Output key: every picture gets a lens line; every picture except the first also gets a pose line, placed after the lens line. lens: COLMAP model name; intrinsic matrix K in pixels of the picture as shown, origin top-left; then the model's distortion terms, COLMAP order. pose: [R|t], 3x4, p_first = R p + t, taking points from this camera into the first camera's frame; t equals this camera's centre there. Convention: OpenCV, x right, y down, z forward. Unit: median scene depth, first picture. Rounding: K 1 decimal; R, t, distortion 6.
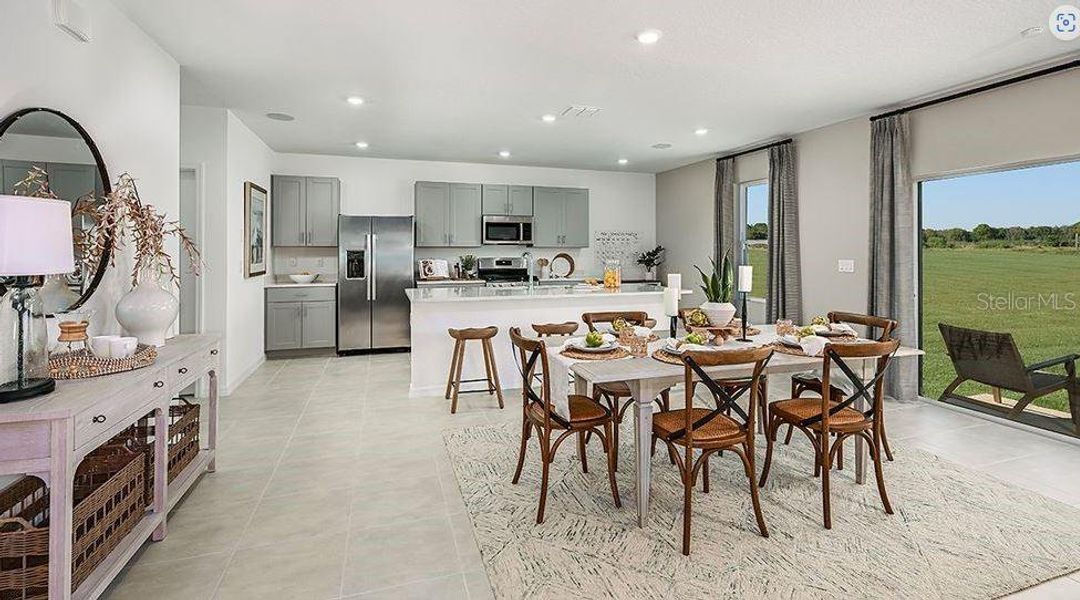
lens RADIAL K [[469.2, 0, 539.8], [0, 469.2, 248.9], [0, 0, 1]] dist [0.000018, 0.000057]
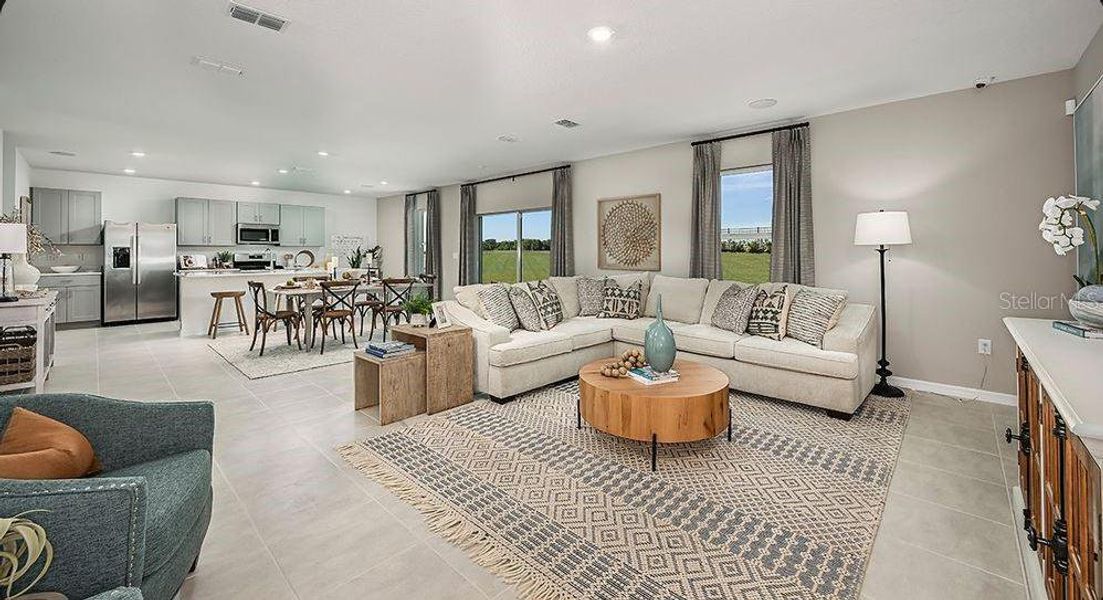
lens RADIAL K [[430.4, 0, 551.2], [0, 430.4, 245.7], [0, 0, 1]] dist [0.000687, 0.000029]
pose [[0.877809, 0.004490, 0.478990, 0.096139], [-0.000260, 0.999960, -0.008895, 0.008082], [-0.479011, 0.007684, 0.877775, -0.656349]]
